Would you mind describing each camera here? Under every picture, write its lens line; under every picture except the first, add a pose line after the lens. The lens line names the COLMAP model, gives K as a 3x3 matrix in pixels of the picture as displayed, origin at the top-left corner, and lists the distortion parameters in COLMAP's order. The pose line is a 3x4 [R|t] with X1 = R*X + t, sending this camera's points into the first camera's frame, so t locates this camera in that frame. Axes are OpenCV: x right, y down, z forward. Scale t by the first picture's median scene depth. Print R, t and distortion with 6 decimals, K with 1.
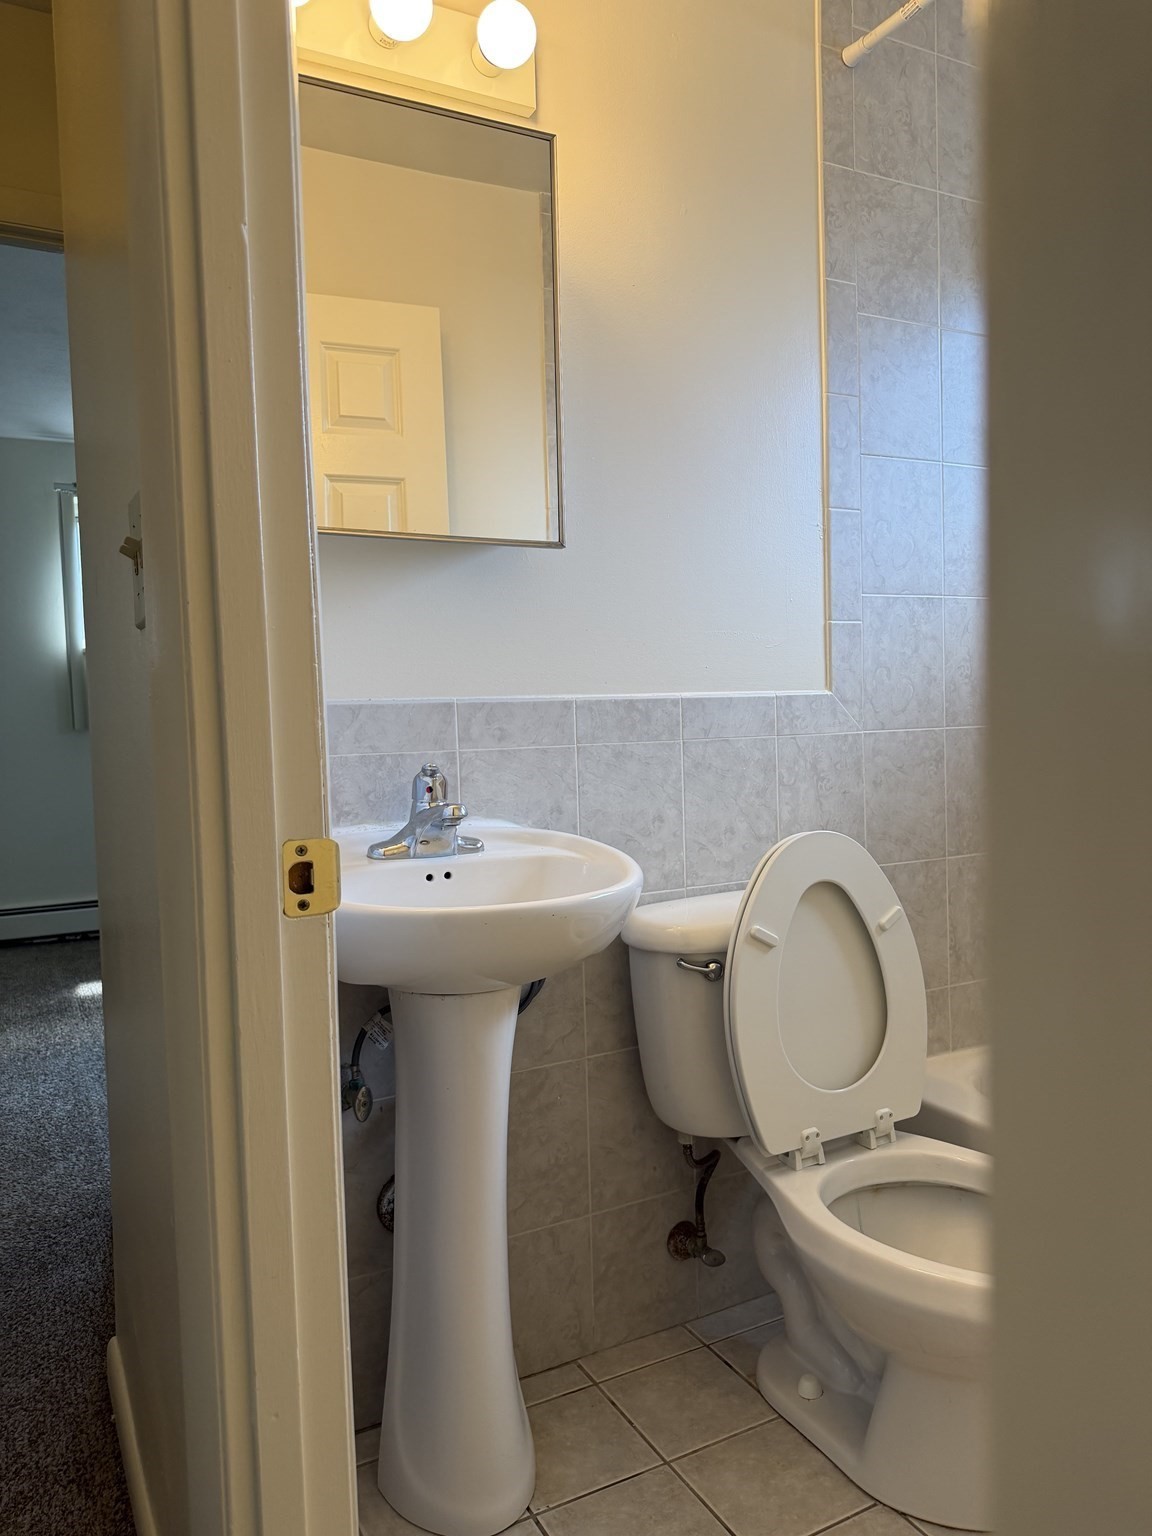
lens RADIAL K [[1072.0, 0, 573.2], [0, 1072.0, 772.3], [0, 0, 1]] dist [0.119068, -0.223608]
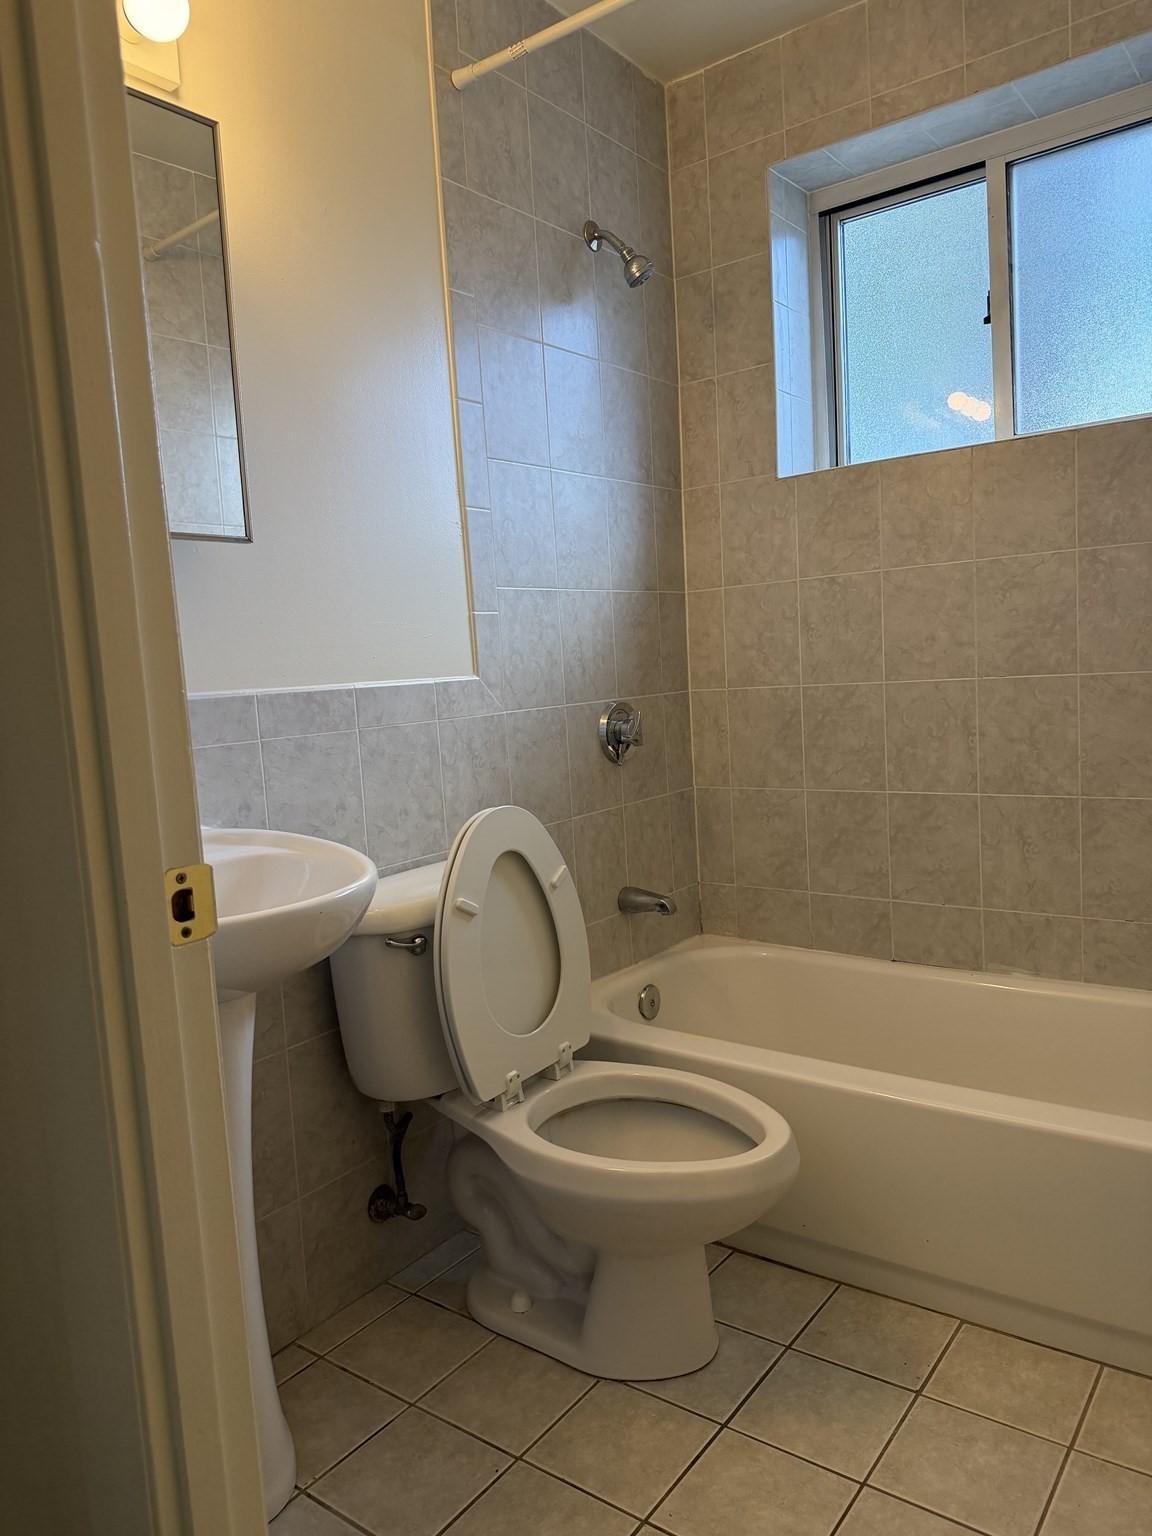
lens RADIAL K [[1072.0, 0, 573.2], [0, 1072.0, 772.3], [0, 0, 1]] dist [0.119068, -0.223608]
pose [[0.901184, -0.068729, 0.427953, -0.162388], [0.055616, 0.997522, 0.043085, -0.022259], [-0.429854, -0.015026, 0.902773, -0.025514]]
